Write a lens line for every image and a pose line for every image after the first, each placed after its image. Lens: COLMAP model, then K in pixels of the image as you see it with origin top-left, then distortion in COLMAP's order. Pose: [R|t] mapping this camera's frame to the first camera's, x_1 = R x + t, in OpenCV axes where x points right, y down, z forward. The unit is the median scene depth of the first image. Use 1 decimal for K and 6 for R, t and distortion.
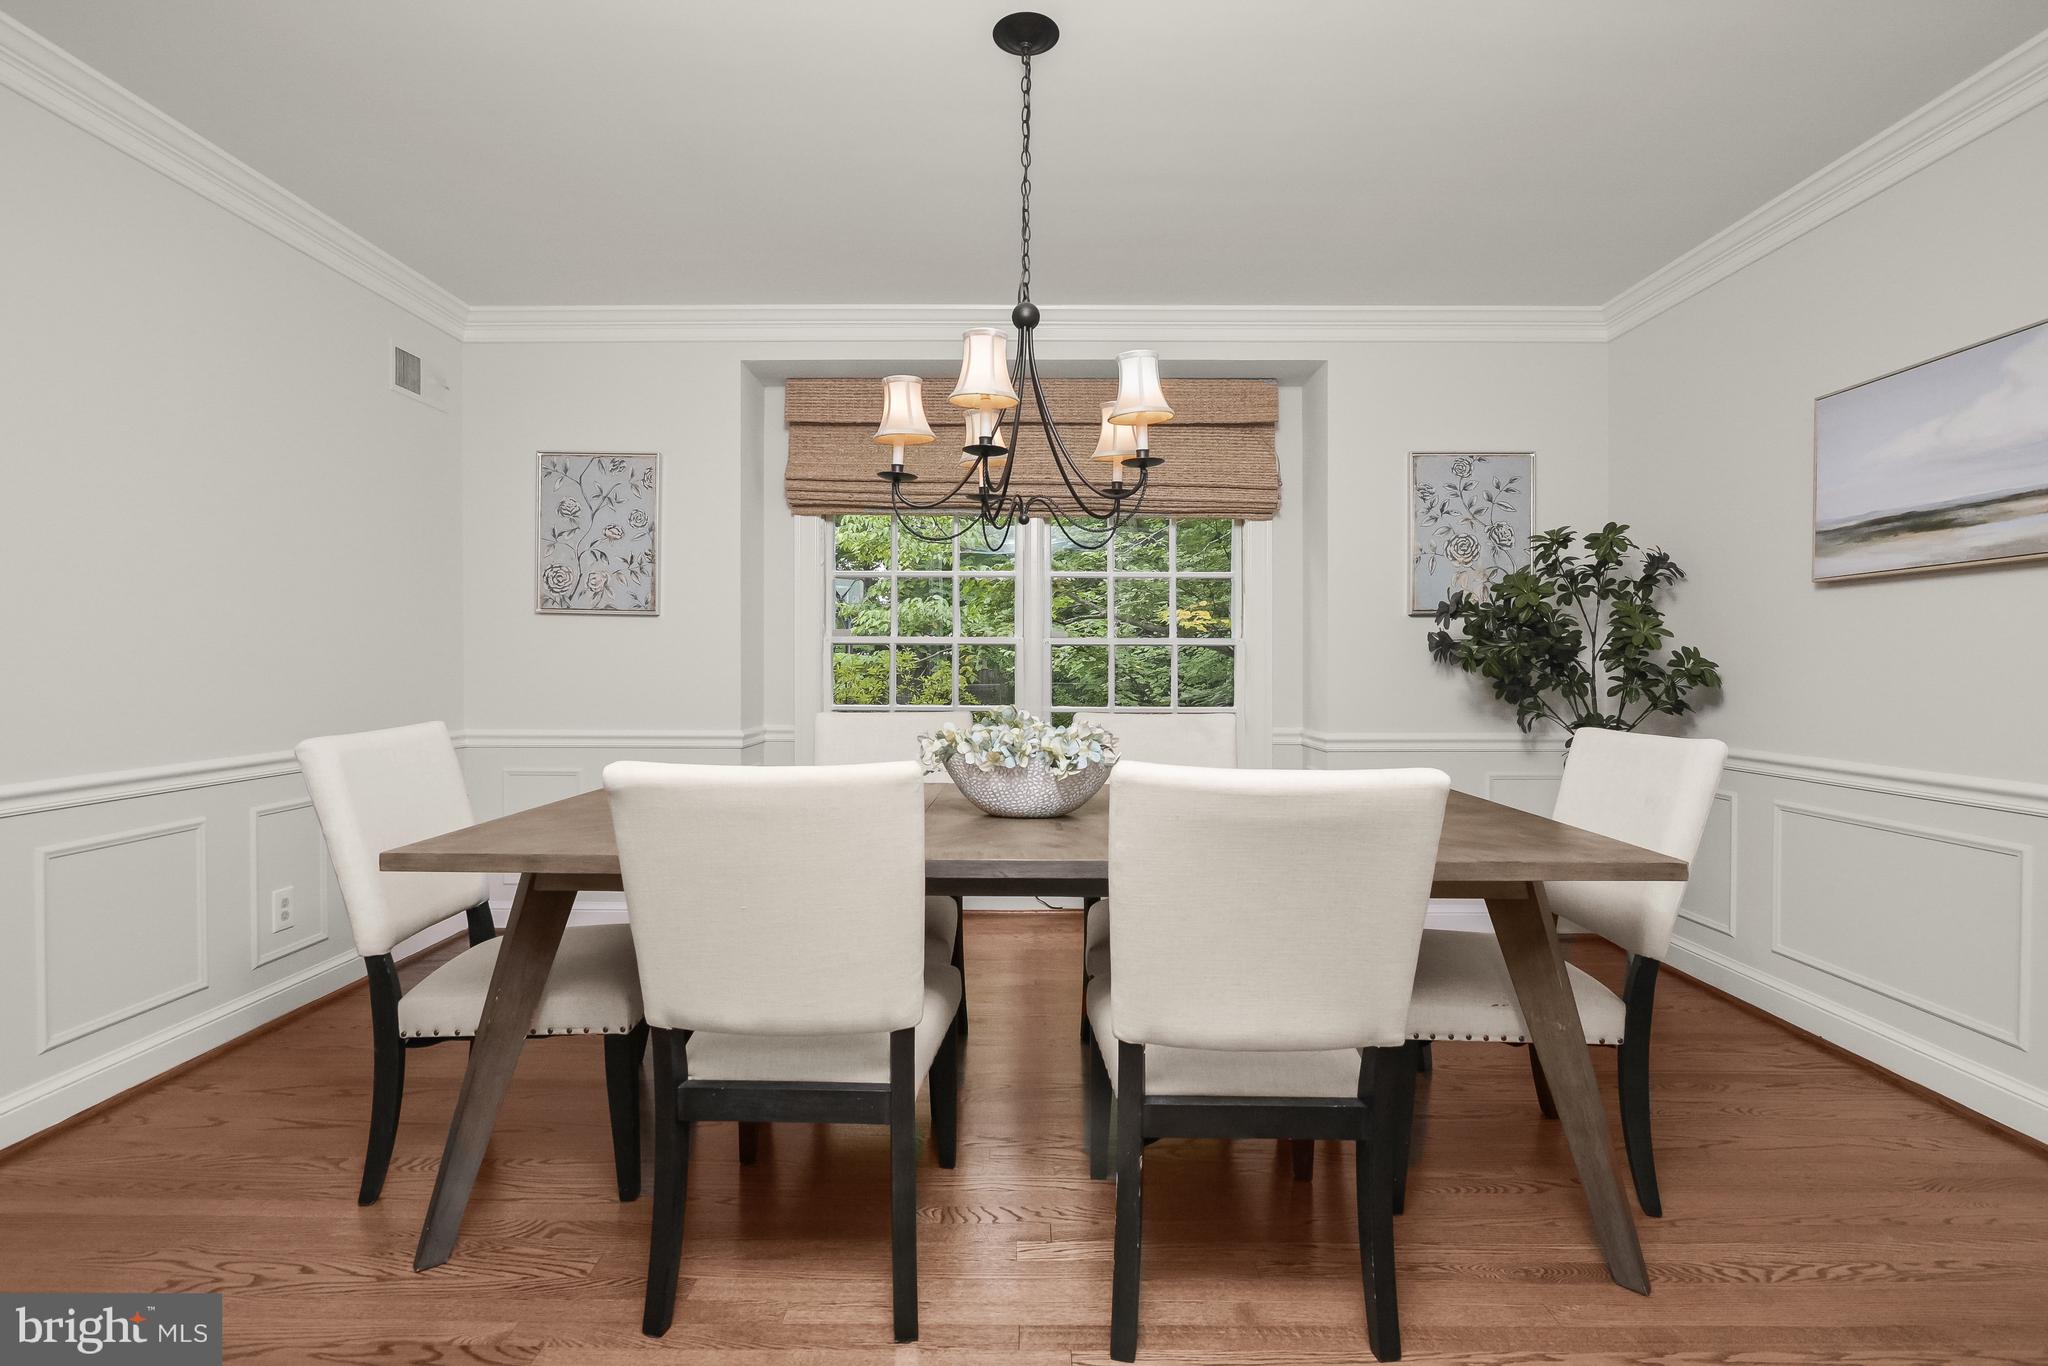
lens RADIAL K [[953.4, 0, 1021.5], [0, 953.4, 680.2], [0, 0, 1]] dist [-0.004795, 0.001011]
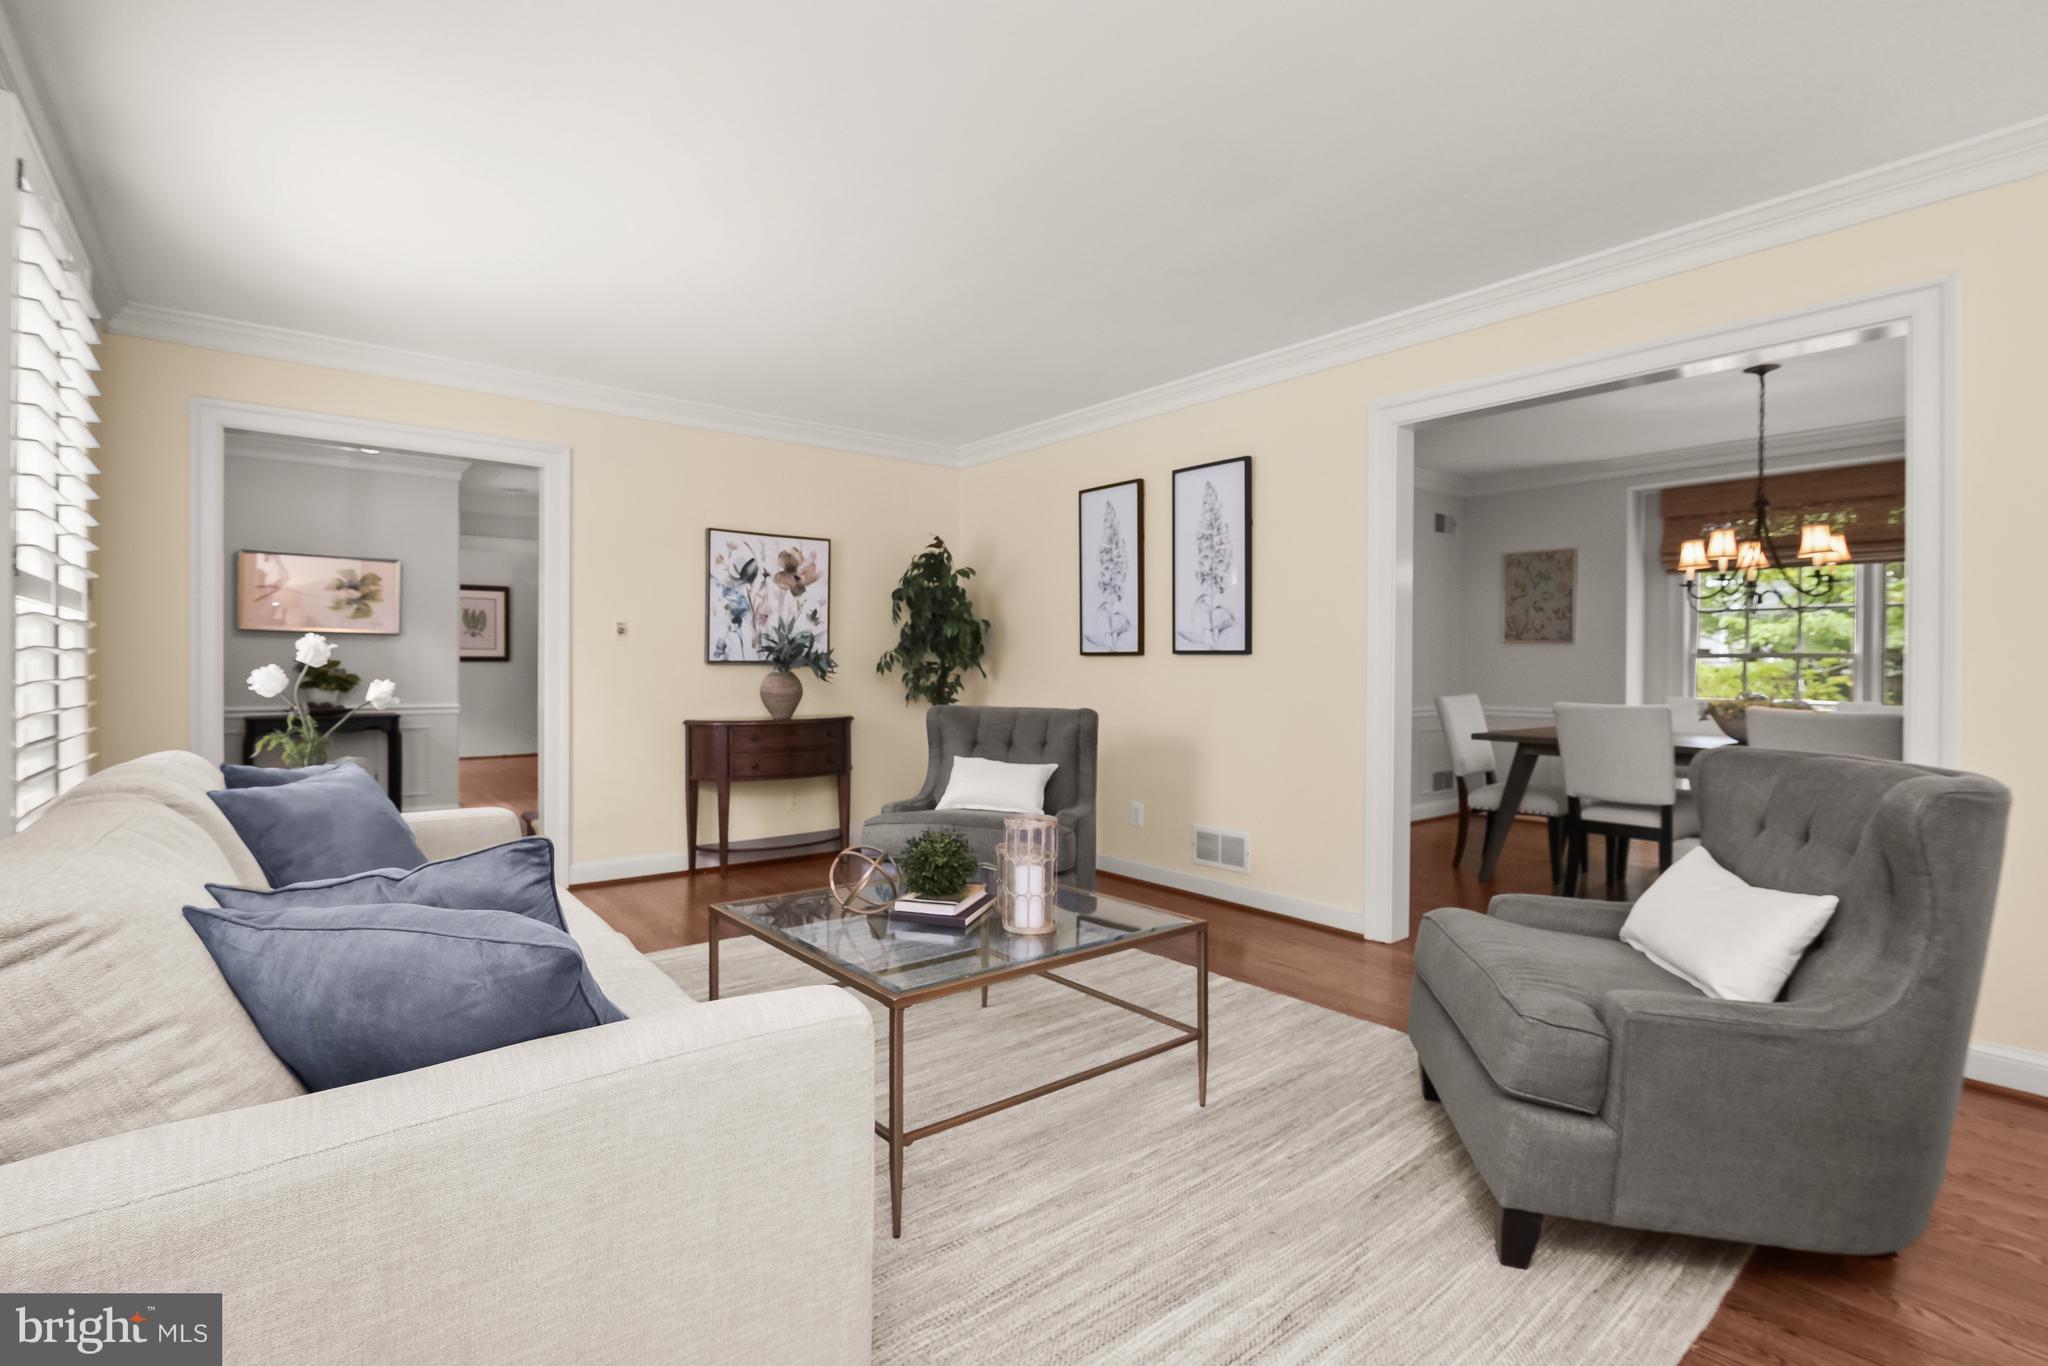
lens RADIAL K [[953.4, 0, 1022.9], [0, 953.4, 680.2], [0, 0, 1]] dist [-0.004795, 0.001011]
pose [[0.630142, 0.004936, -0.776464, 0.346722], [-0.008473, 0.999964, -0.000520, 0.012763], [0.776434, 0.006906, 0.630161, -0.905412]]
